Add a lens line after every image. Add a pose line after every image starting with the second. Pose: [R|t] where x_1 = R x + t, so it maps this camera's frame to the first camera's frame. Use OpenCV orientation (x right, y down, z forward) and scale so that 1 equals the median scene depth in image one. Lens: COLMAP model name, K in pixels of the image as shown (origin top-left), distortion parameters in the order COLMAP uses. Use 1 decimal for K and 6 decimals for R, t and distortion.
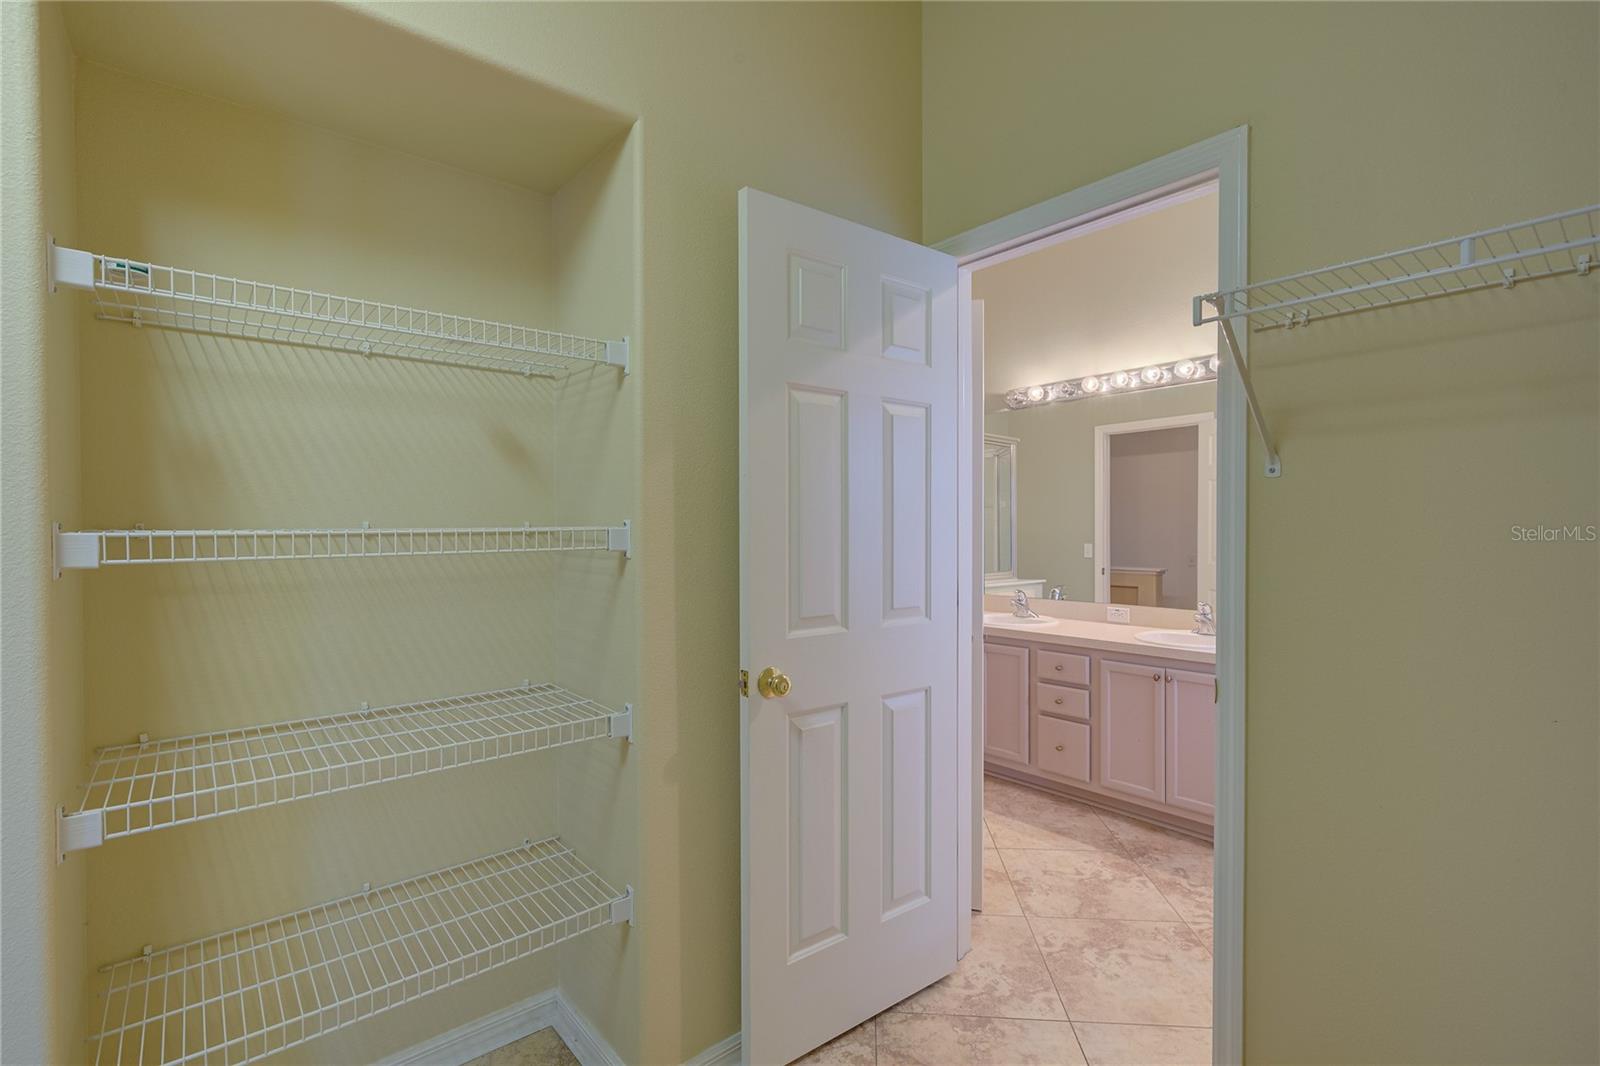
lens RADIAL K [[720.8, 0, 798.2], [0, 720.8, 537.0], [0, 0, 1]] dist [0.000182, 0.000038]
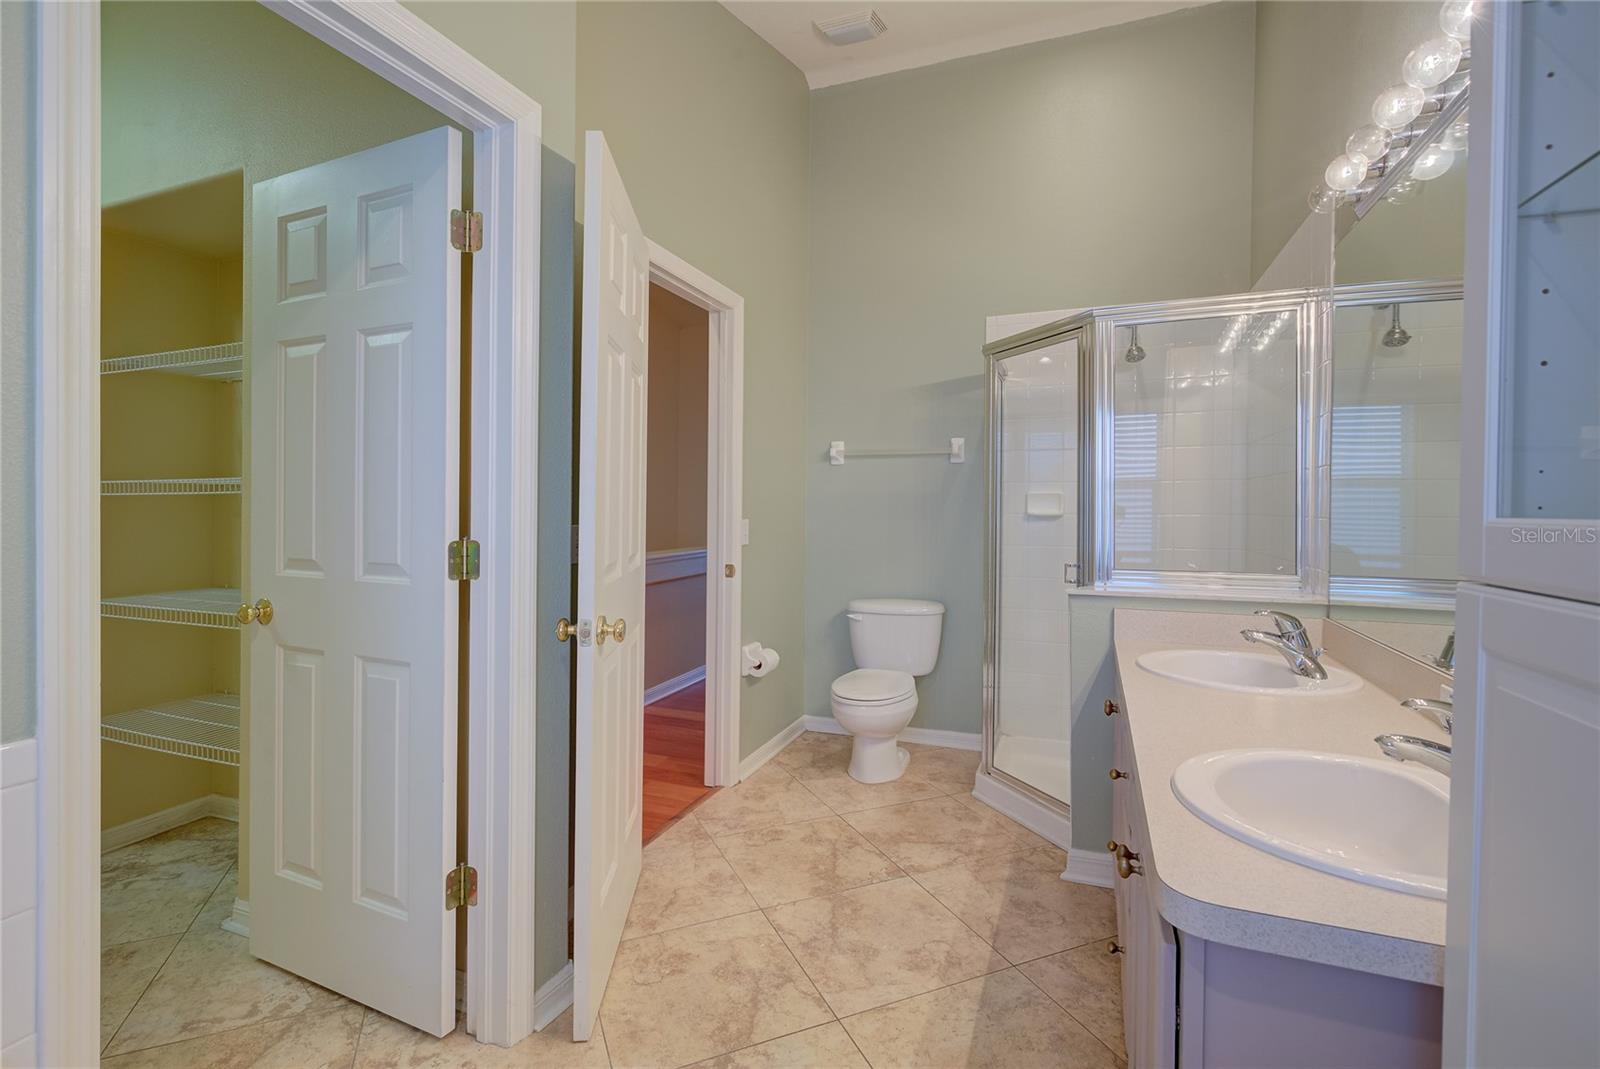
lens RADIAL K [[723.1, 0, 801.8], [0, 723.1, 508.0], [0, 0, 1]] dist [-0.000864, -0.000072]
pose [[0.474900, 0.010531, -0.879977, 0.673133], [-0.015899, 0.999868, 0.003385, 0.010757], [0.879896, 0.012383, 0.475004, 0.597065]]
